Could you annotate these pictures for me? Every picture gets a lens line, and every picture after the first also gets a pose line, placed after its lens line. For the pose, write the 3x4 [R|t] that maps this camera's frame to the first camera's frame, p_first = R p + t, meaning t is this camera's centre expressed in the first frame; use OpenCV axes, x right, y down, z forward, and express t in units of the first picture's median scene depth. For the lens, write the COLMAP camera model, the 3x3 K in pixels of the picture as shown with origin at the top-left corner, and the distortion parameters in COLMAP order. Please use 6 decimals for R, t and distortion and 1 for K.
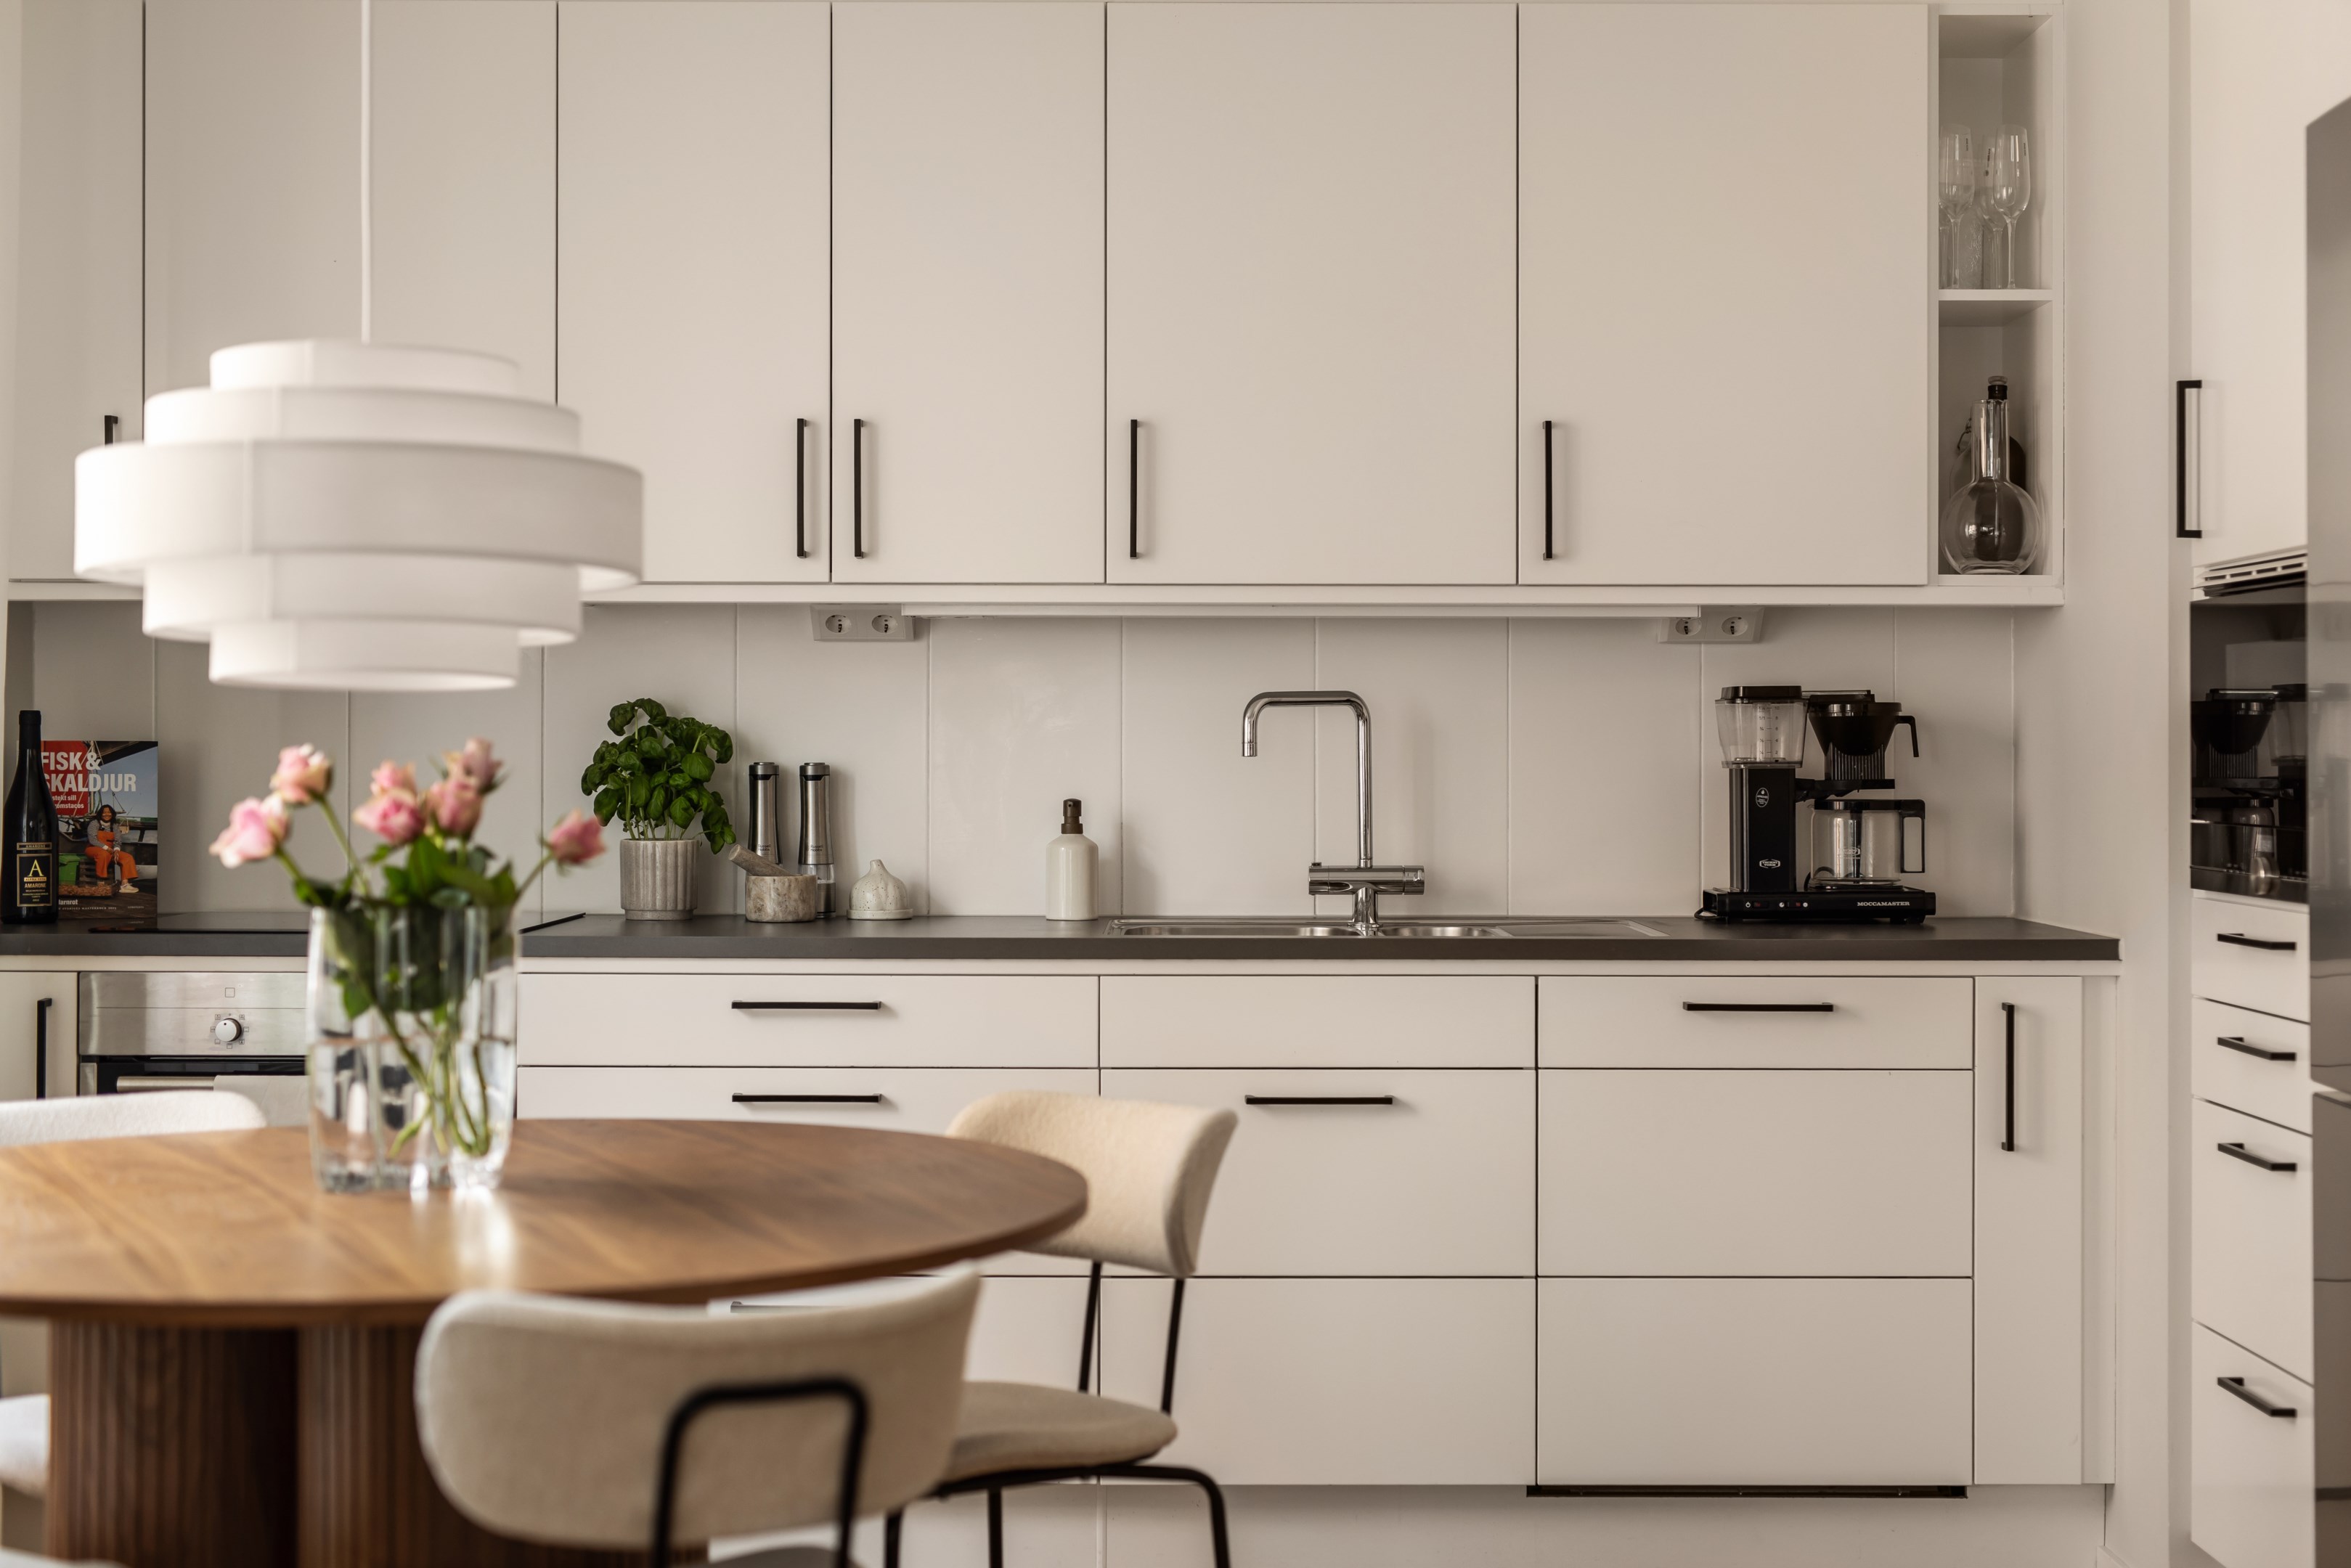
lens RADIAL K [[3267.8, 0, 1182.5], [0, 3267.8, 705.9], [0, 0, 1]] dist [-0.009702, -0.009373]
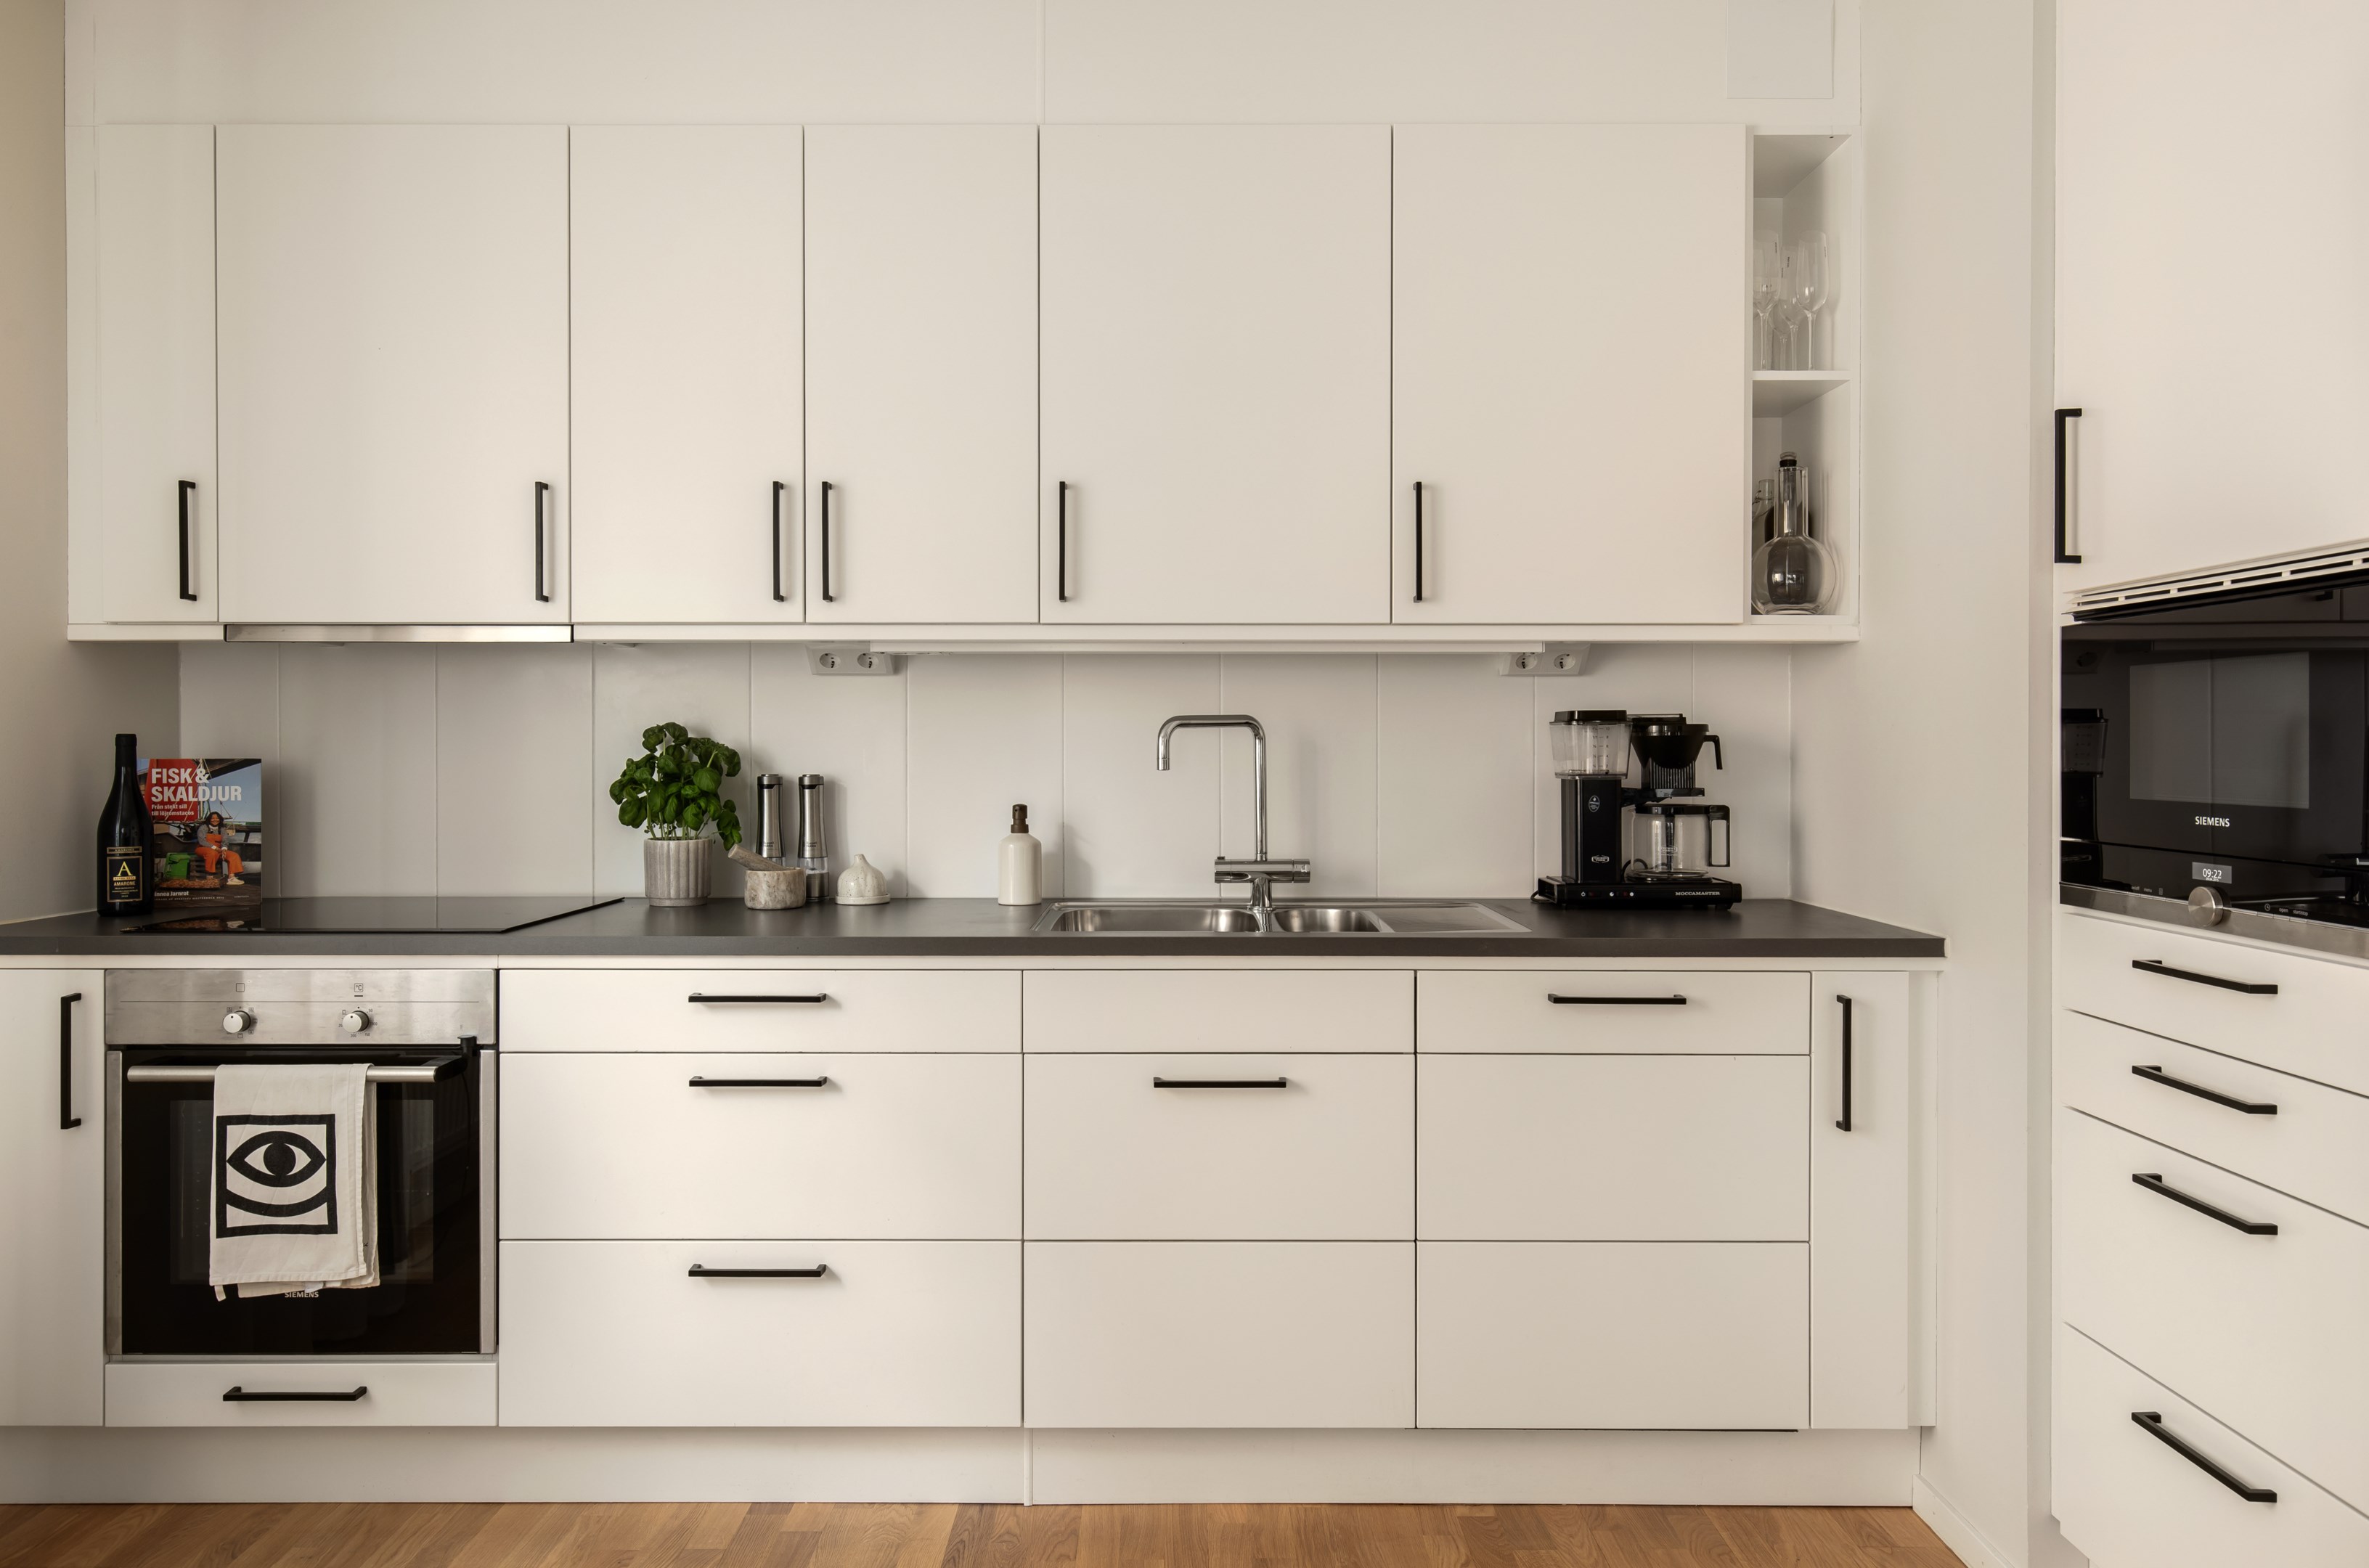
lens RADIAL K [[1499.3, 0, 1172.9], [0, 1499.3, 751.3], [0, 0, 1]] dist [-0.002785, -0.000467]
pose [[0.999996, -0.002017, -0.001871, 0.024596], [0.002051, 0.999829, 0.018390, -0.001439], [0.001833, -0.018394, 0.999829, 0.450612]]
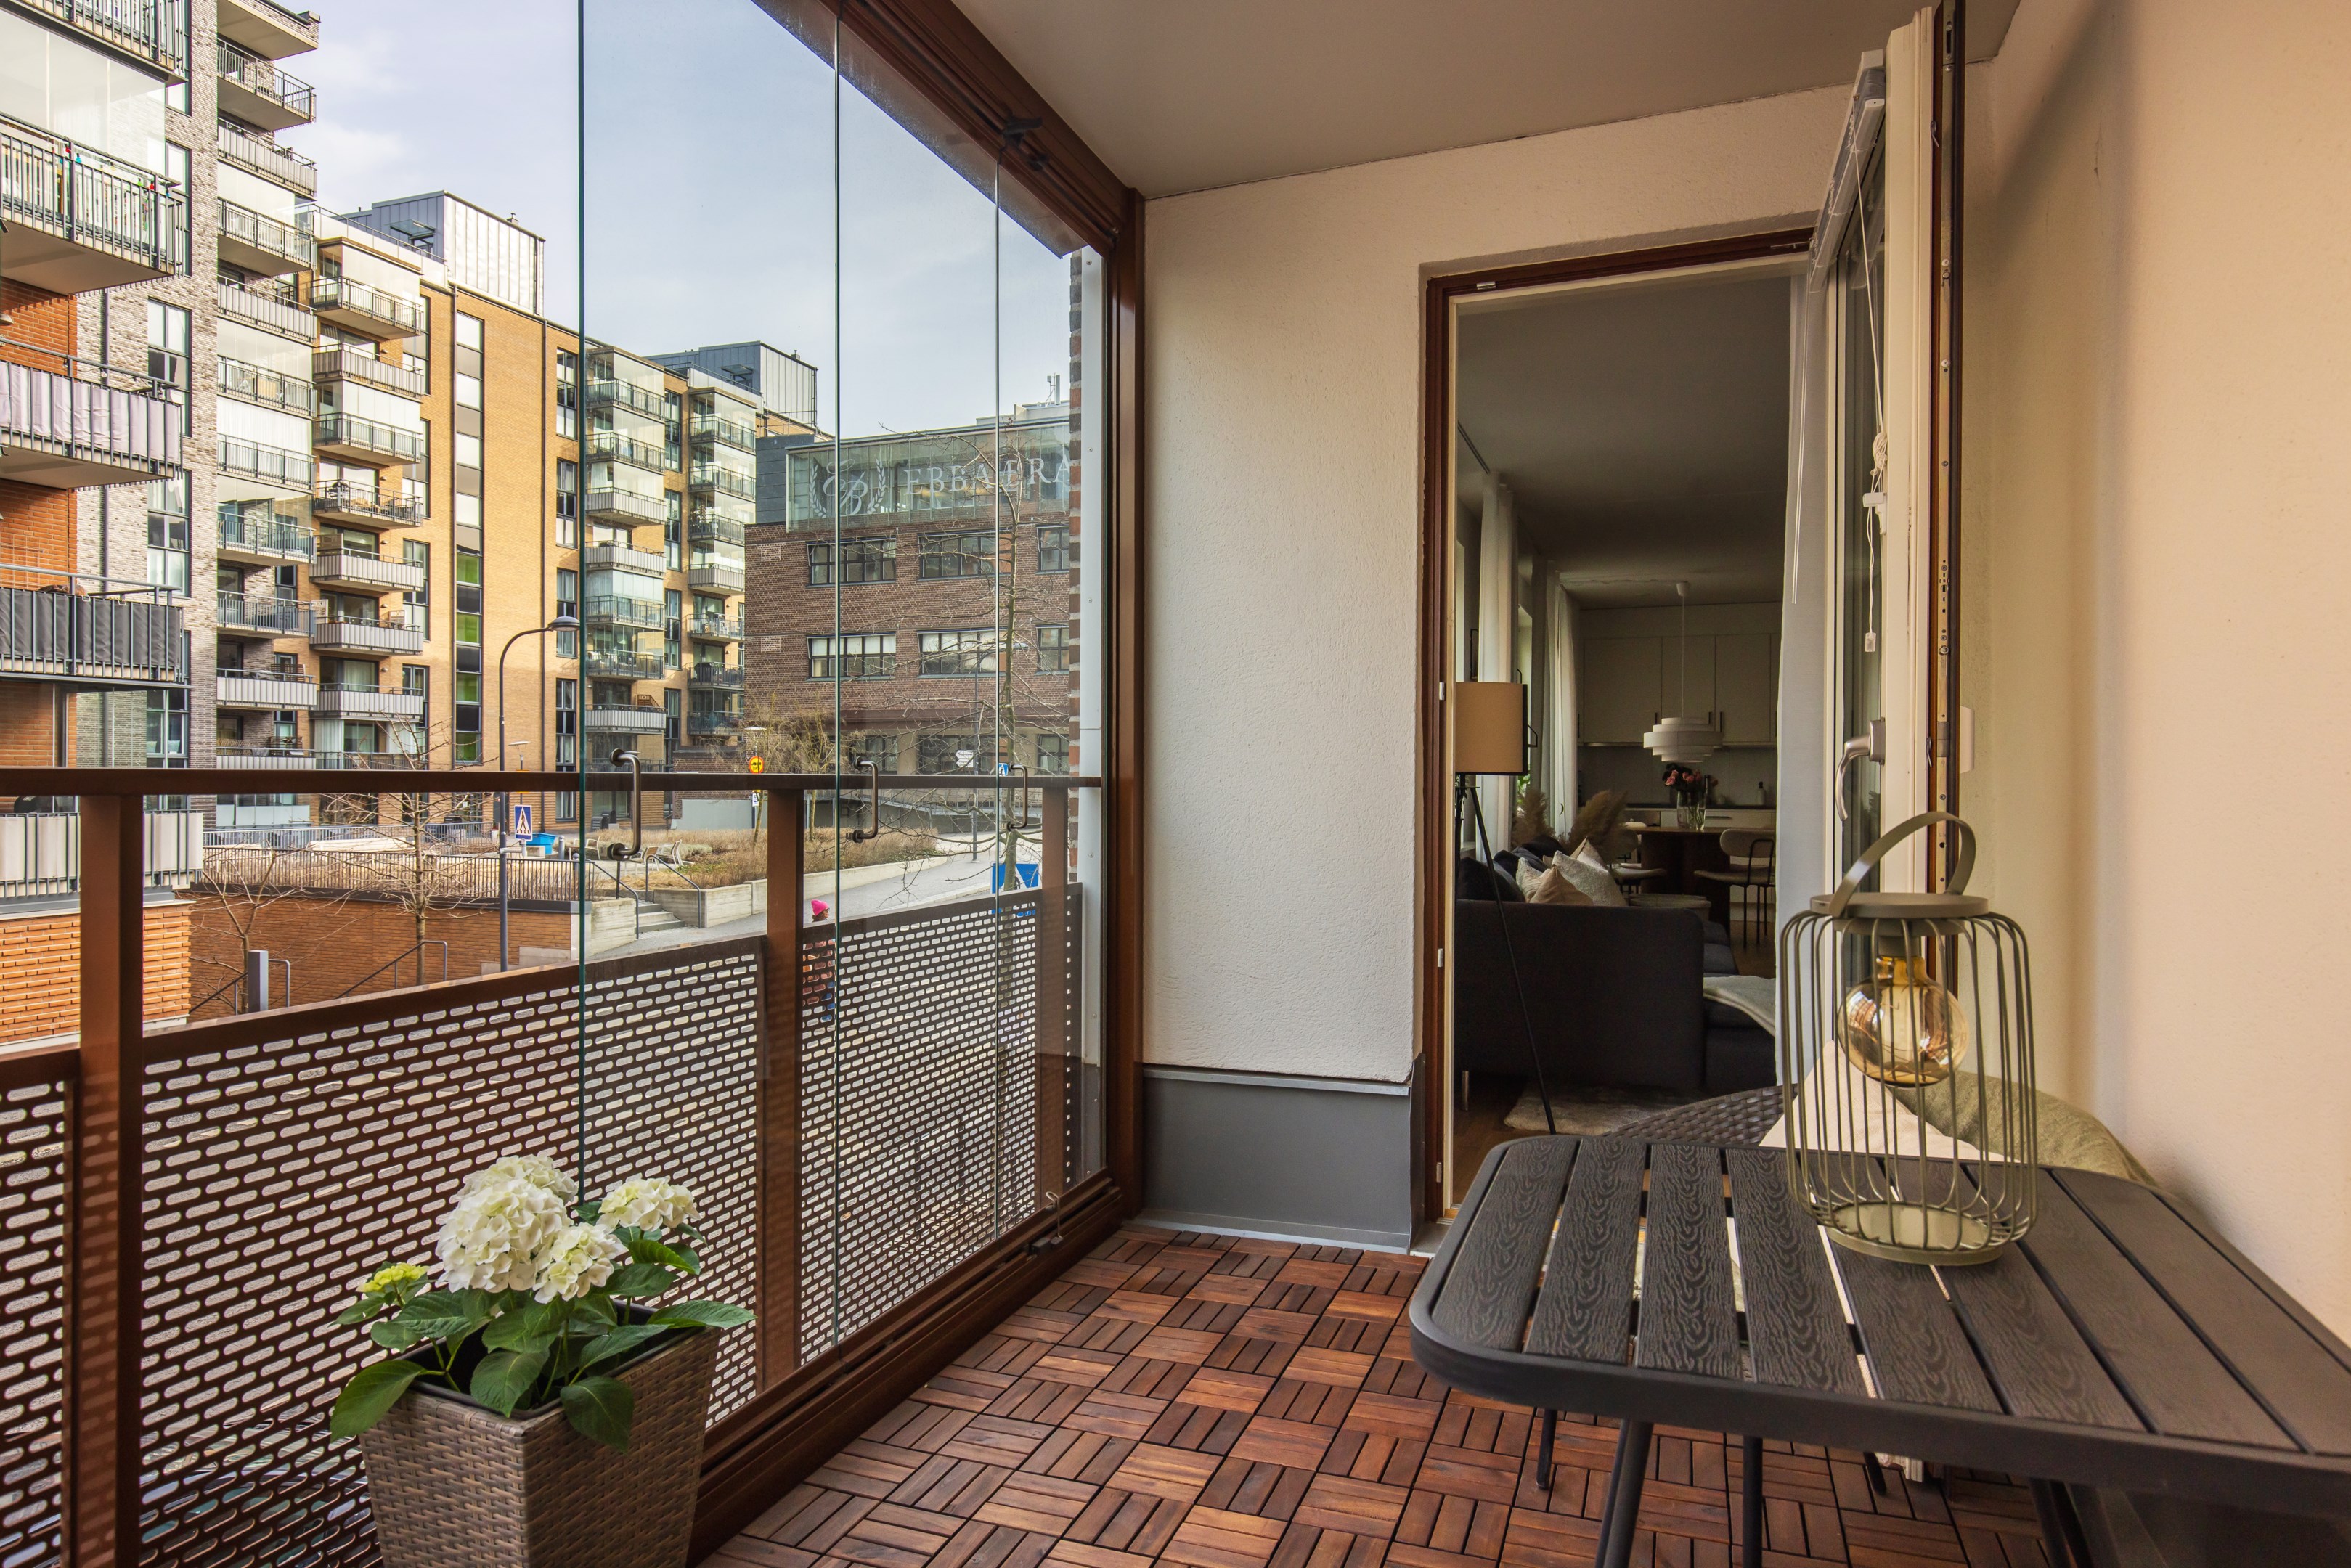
lens RADIAL K [[1328.0, 0, 1175.5], [0, 1328.0, 784.0], [0, 0, 1]] dist [-0.001096, -0.000243]
pose [[0.932232, 0.001620, -0.361857, -0.136384], [0.005286, 0.999822, 0.018094, -0.011504], [0.361822, -0.018780, 0.932058, -1.359038]]
